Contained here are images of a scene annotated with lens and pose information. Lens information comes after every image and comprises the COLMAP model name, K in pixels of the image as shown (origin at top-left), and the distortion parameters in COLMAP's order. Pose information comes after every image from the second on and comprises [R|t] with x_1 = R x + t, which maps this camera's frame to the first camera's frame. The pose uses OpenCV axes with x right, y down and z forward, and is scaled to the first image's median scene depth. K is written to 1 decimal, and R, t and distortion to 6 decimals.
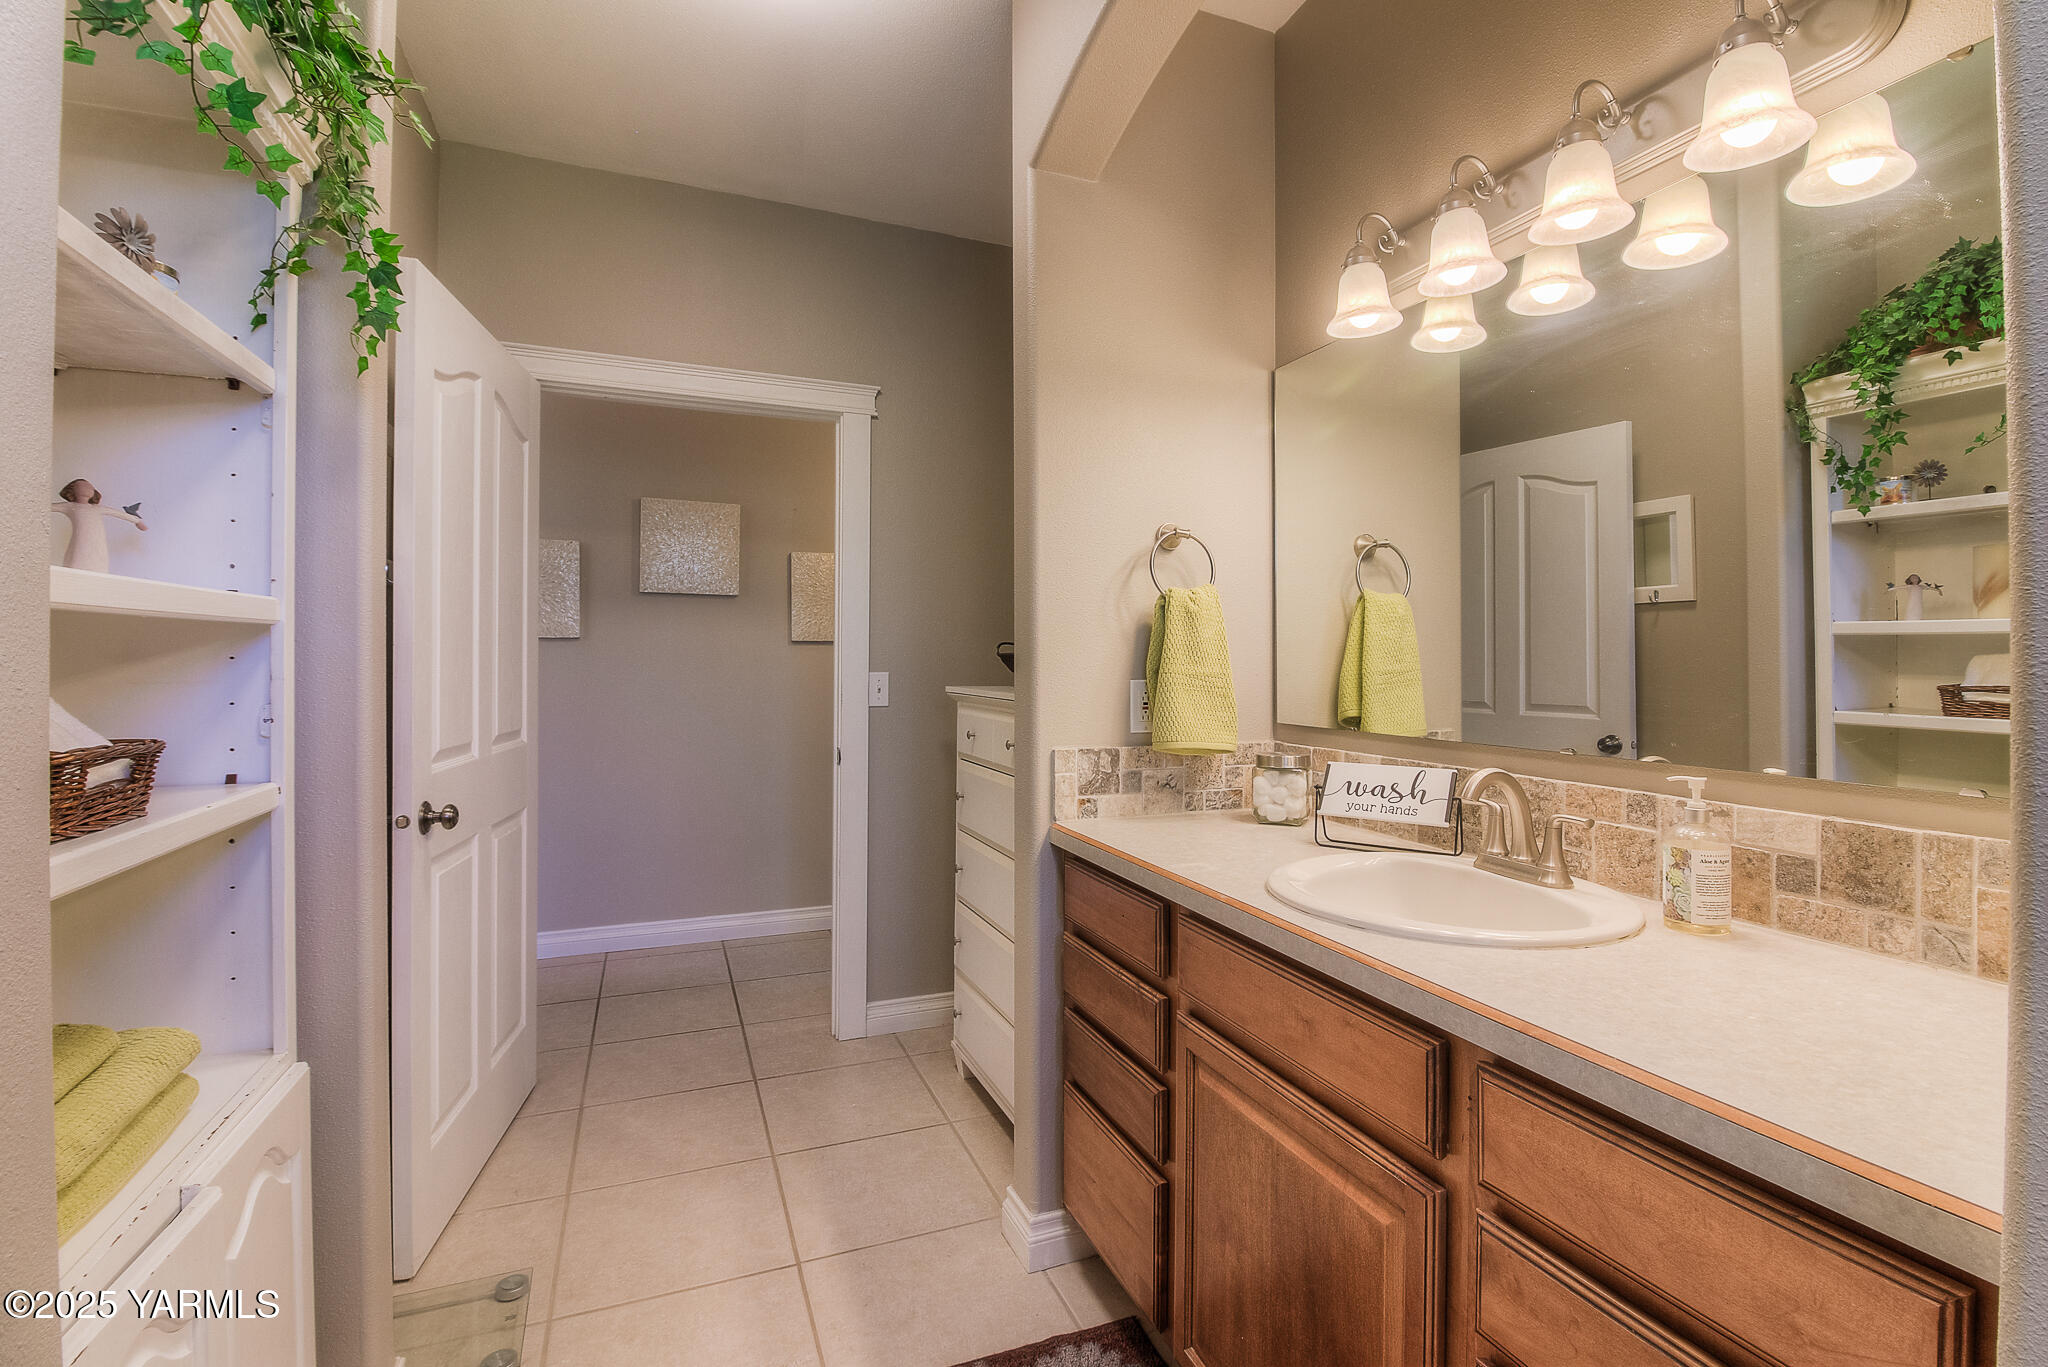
lens RADIAL K [[955.4, 0, 1078.7], [0, 955.4, 659.4], [0, 0, 1]] dist [-0.003864, -0.009694]
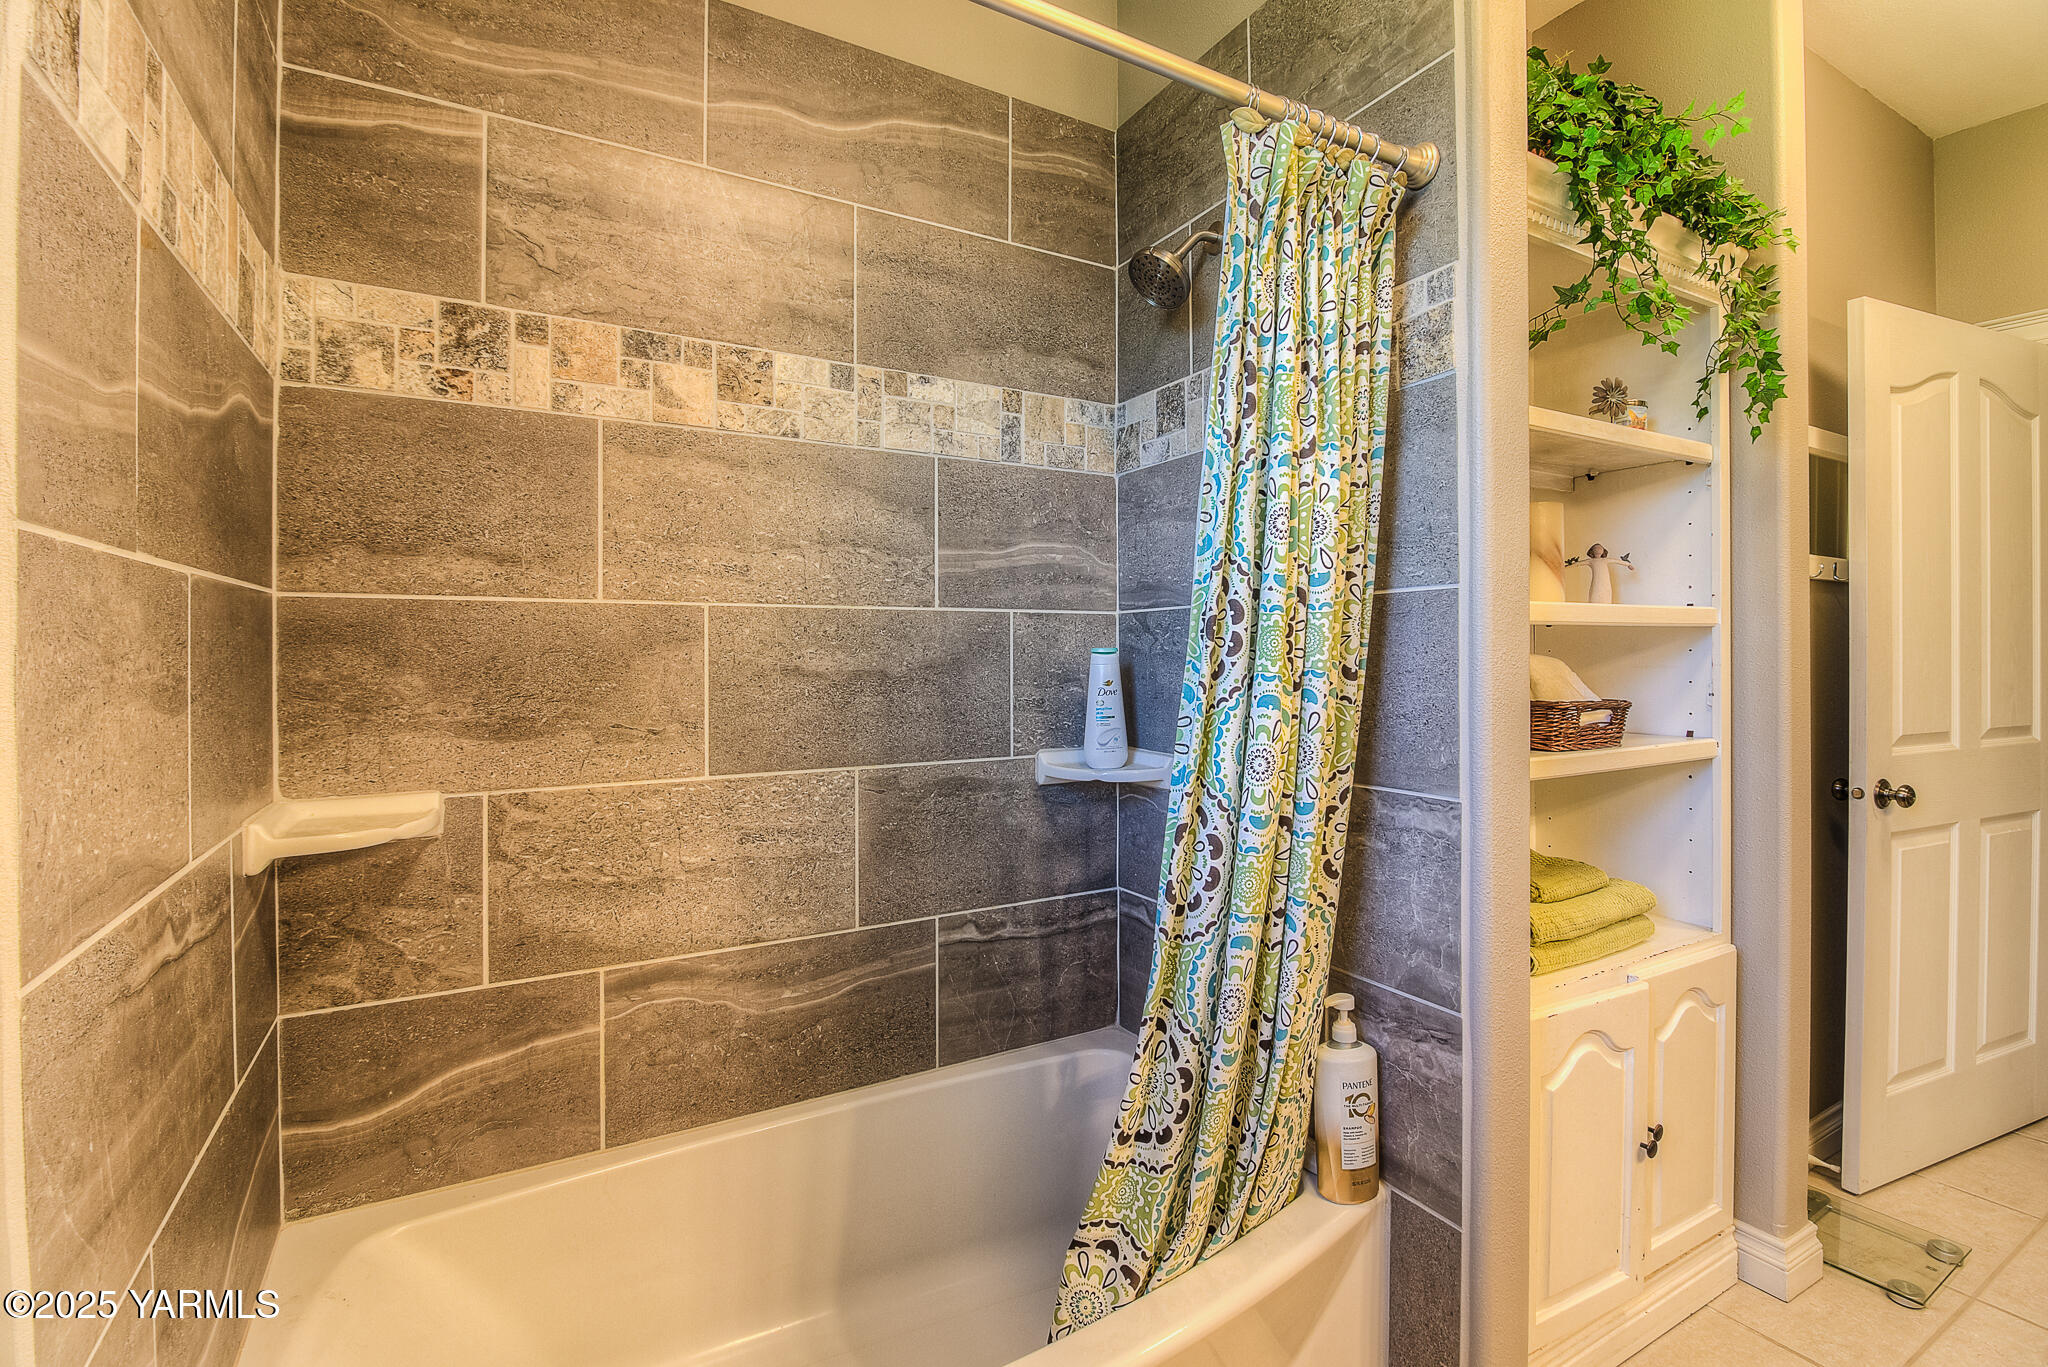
lens RADIAL K [[955.4, 0, 1032.2], [0, 955.4, 667.3], [0, 0, 1]] dist [-0.003864, -0.009694]
pose [[0.122288, 0.007331, -0.992468, 0.425468], [0.004234, 0.999960, 0.007908, 0.008747], [0.992486, -0.005169, 0.122252, -0.176318]]
